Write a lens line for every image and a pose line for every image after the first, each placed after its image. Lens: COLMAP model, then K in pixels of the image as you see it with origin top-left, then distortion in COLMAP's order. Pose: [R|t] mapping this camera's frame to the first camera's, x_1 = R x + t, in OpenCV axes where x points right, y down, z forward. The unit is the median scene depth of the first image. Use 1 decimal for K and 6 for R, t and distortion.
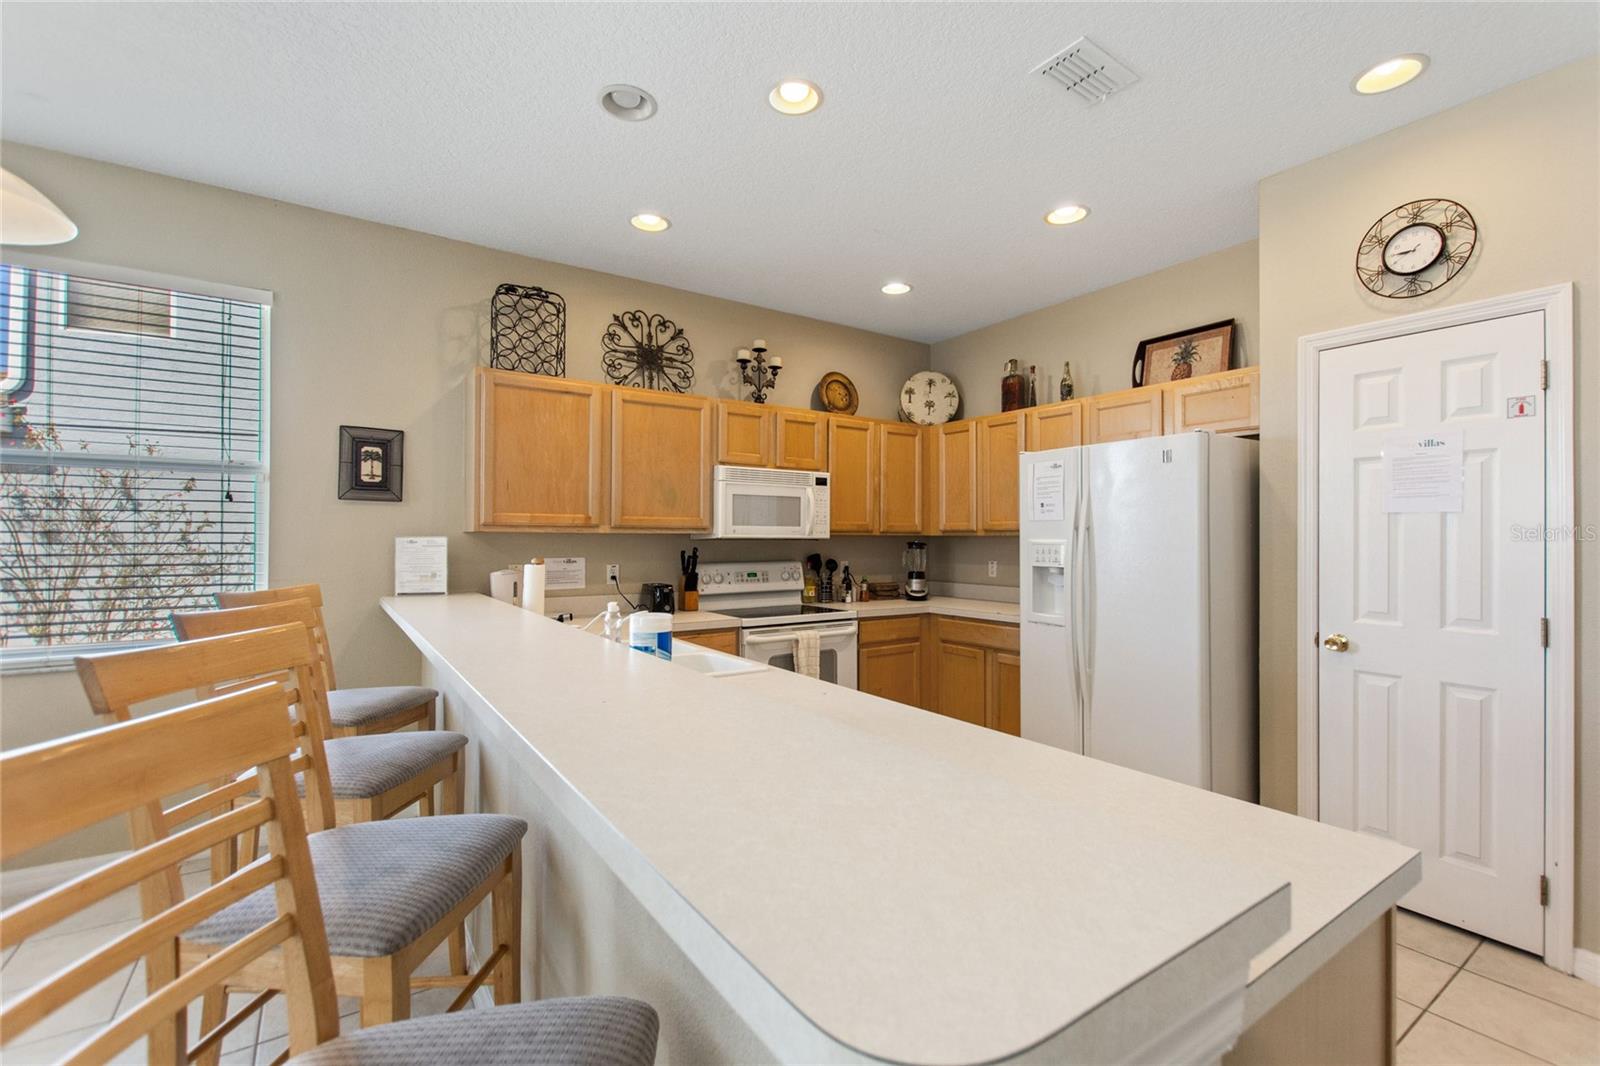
lens RADIAL K [[703.2, 0, 814.2], [0, 703.2, 529.3], [0, 0, 1]] dist [-0.001534, -0.000003]
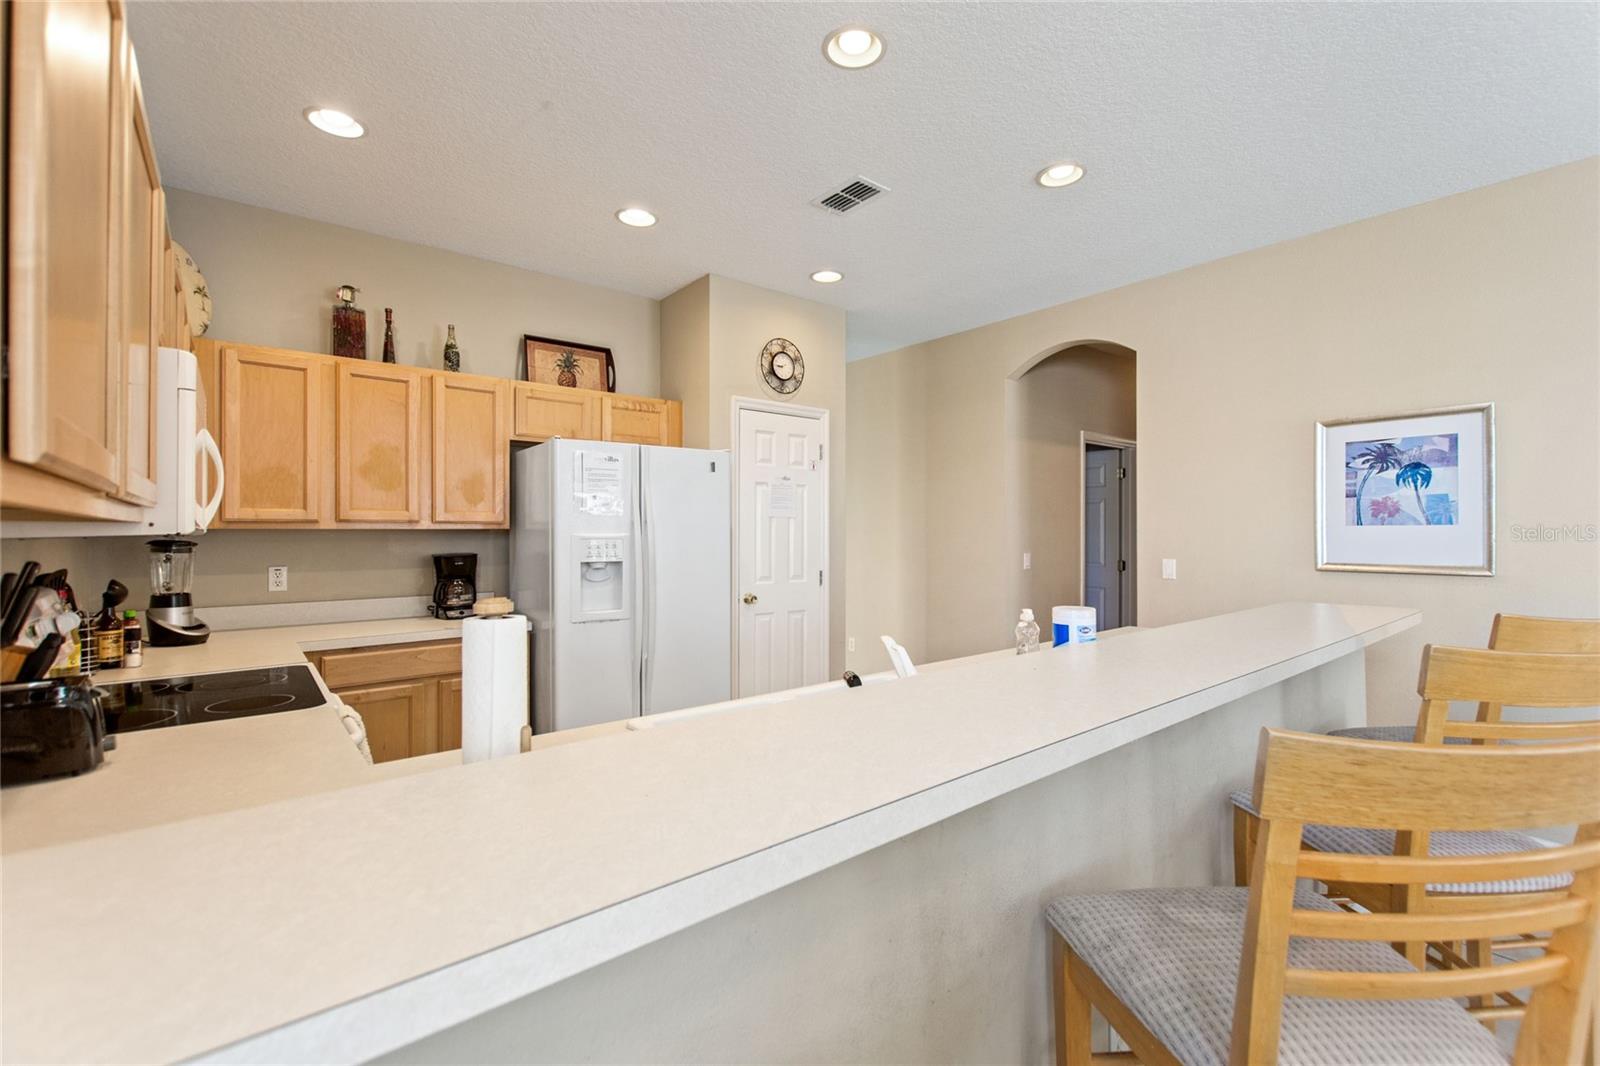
lens RADIAL K [[703.2, 0, 813.8], [0, 703.2, 535.8], [0, 0, 1]] dist [-0.001534, -0.000003]
pose [[-0.091177, -0.006568, 0.995813, -0.552645], [-0.011055, 0.999923, 0.005583, 0.007100], [-0.995773, -0.010499, -0.091243, 0.666073]]
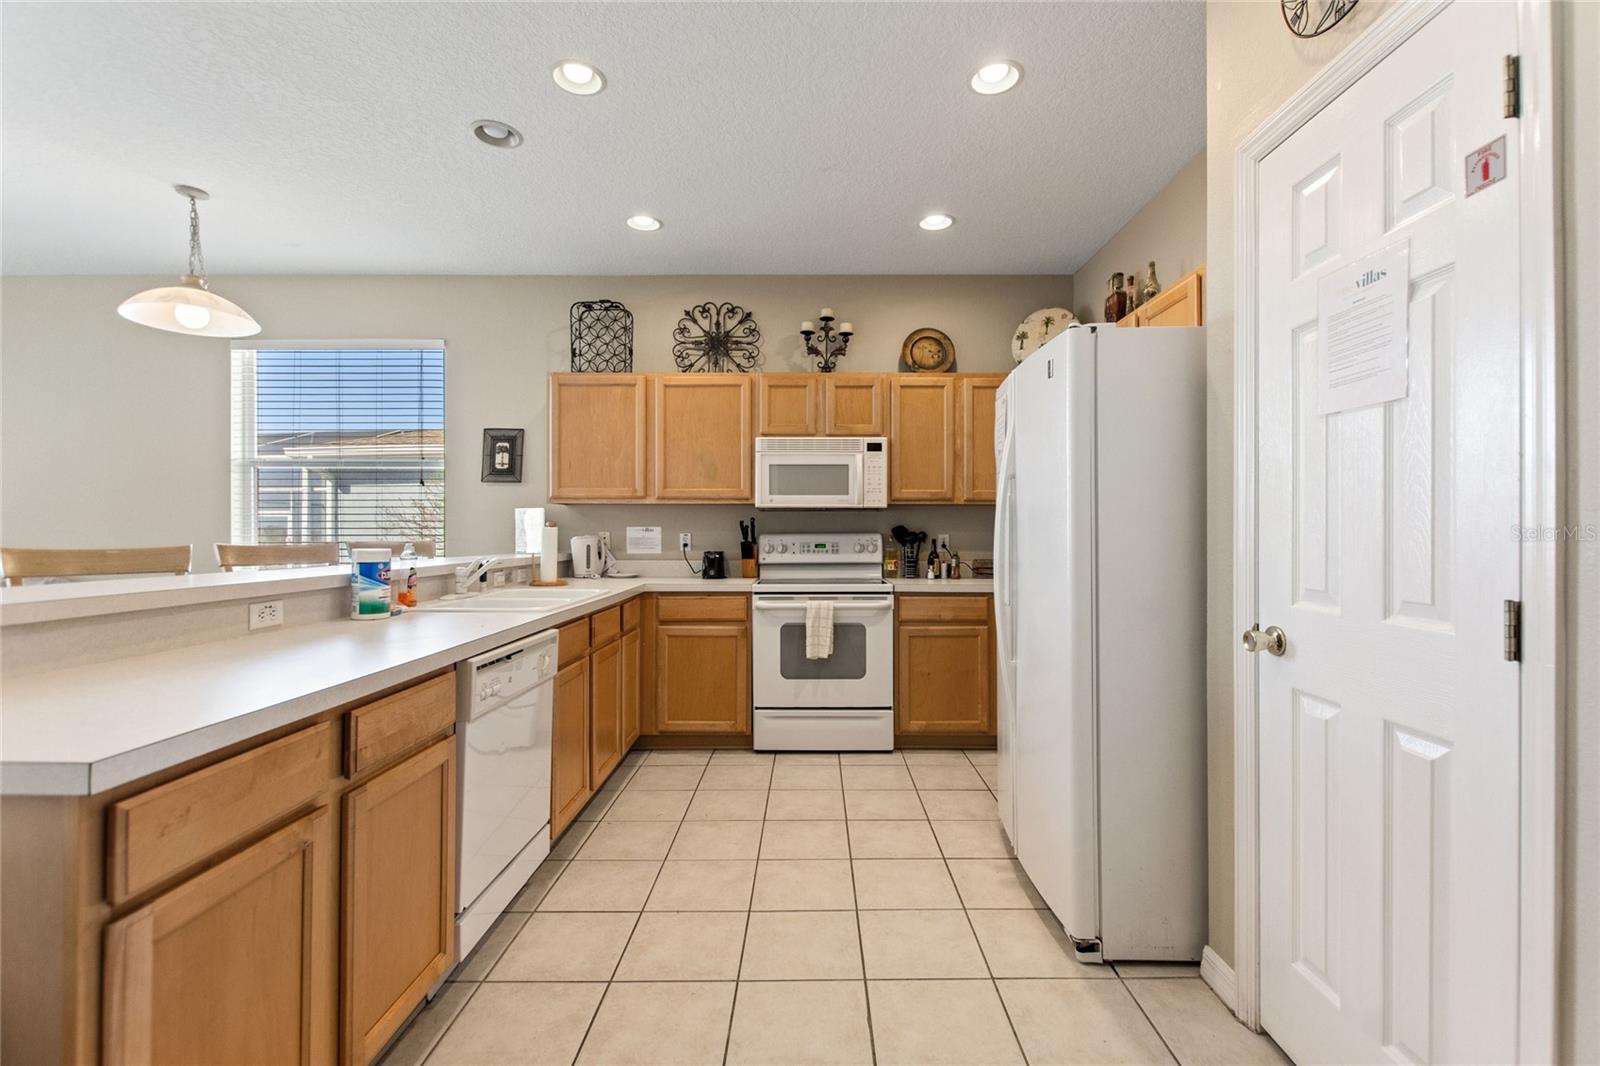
lens RADIAL K [[703.2, 0, 804.1], [0, 703.2, 526.3], [0, 0, 1]] dist [-0.001534, -0.000003]
pose [[0.820149, -0.007757, -0.572097, 0.506420], [0.009868, 0.999951, 0.000588, 0.039697], [0.572065, -0.006128, 0.820186, 0.185693]]
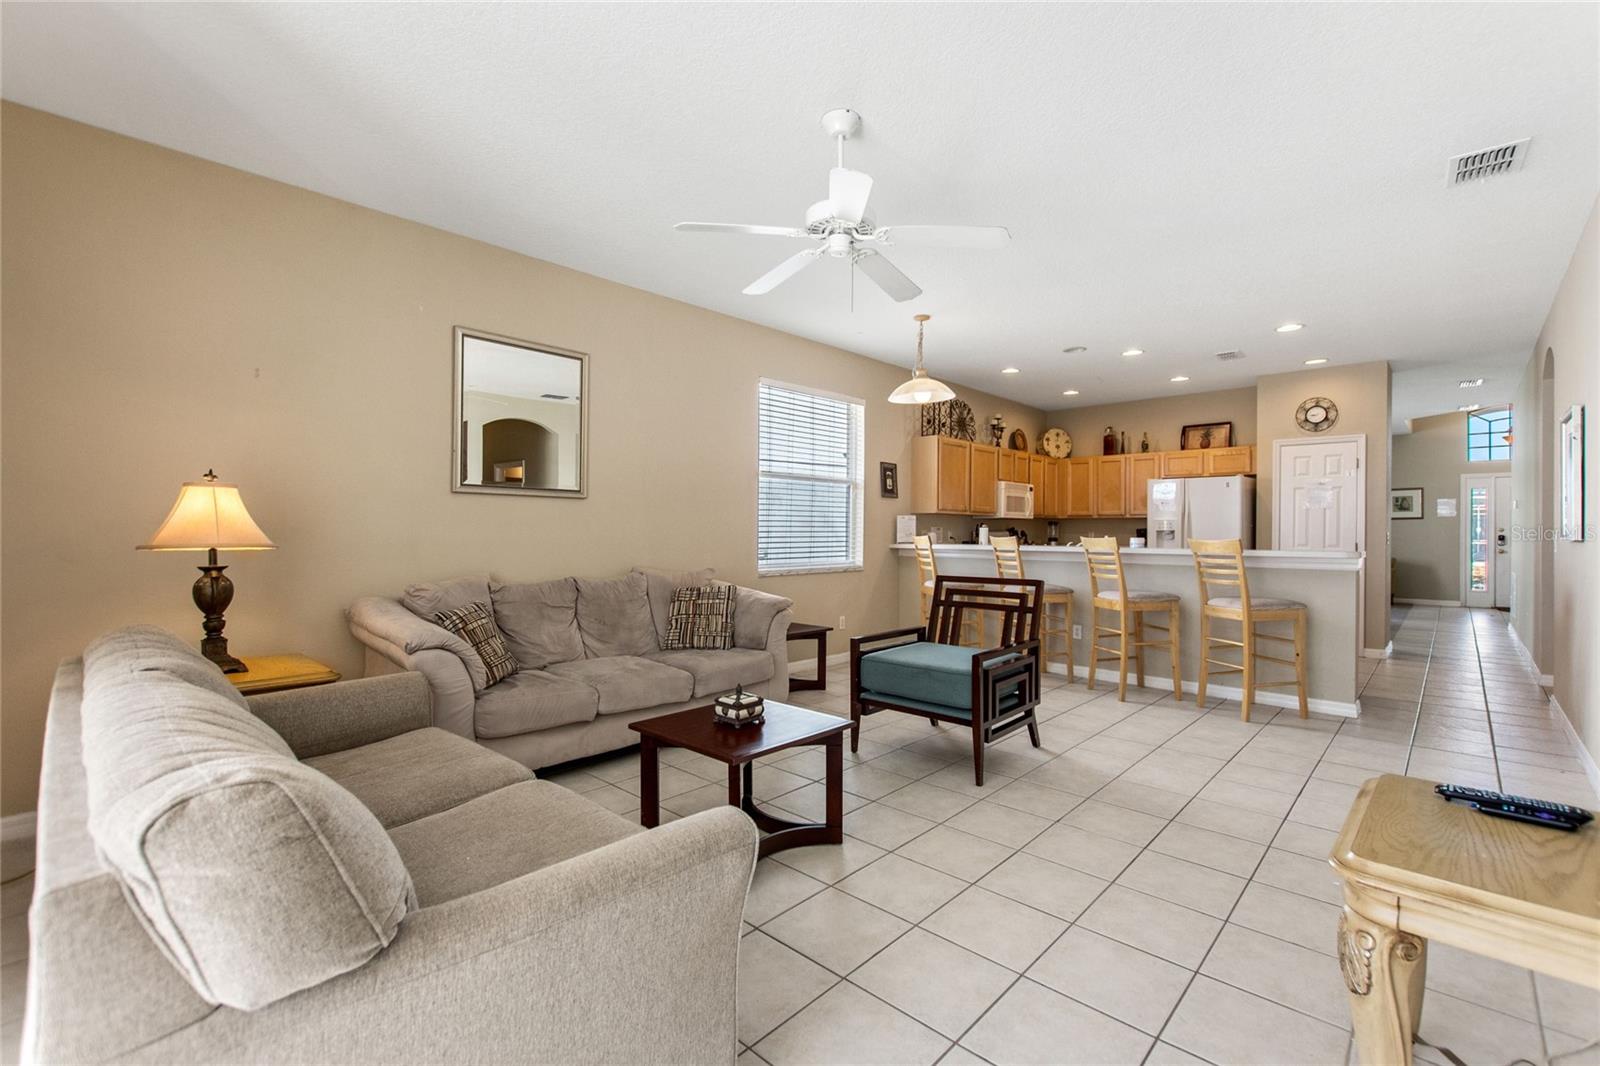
lens RADIAL K [[703.2, 0, 811.6], [0, 703.2, 532.0], [0, 0, 1]] dist [-0.001534, -0.000003]
pose [[0.973703, 0.000495, 0.227821, -1.095479], [-0.004176, 0.999868, 0.015678, 0.023704], [-0.227784, -0.016217, 0.973577, -0.804281]]
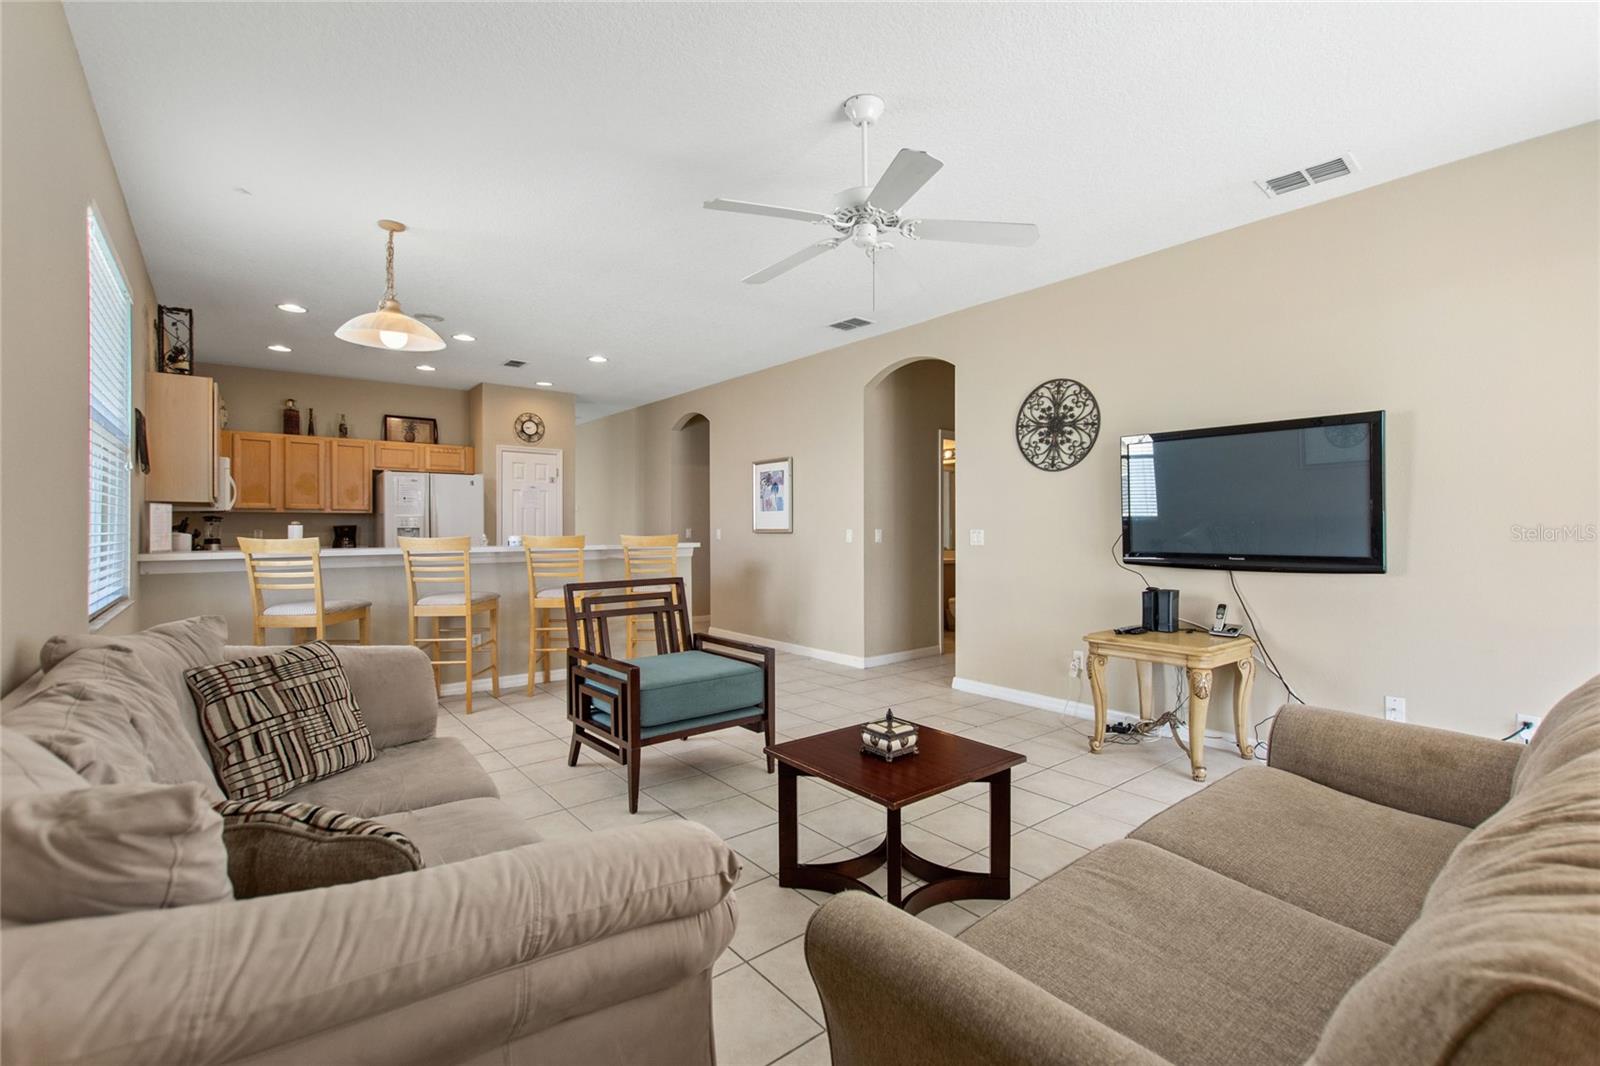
lens RADIAL K [[703.2, 0, 821.7], [0, 703.2, 532.8], [0, 0, 1]] dist [-0.001534, -0.000003]
pose [[-0.102189, -0.009636, 0.994718, -1.582054], [-0.010669, 0.999906, 0.008591, 0.030461], [-0.994708, -0.009735, -0.102282, -0.015755]]
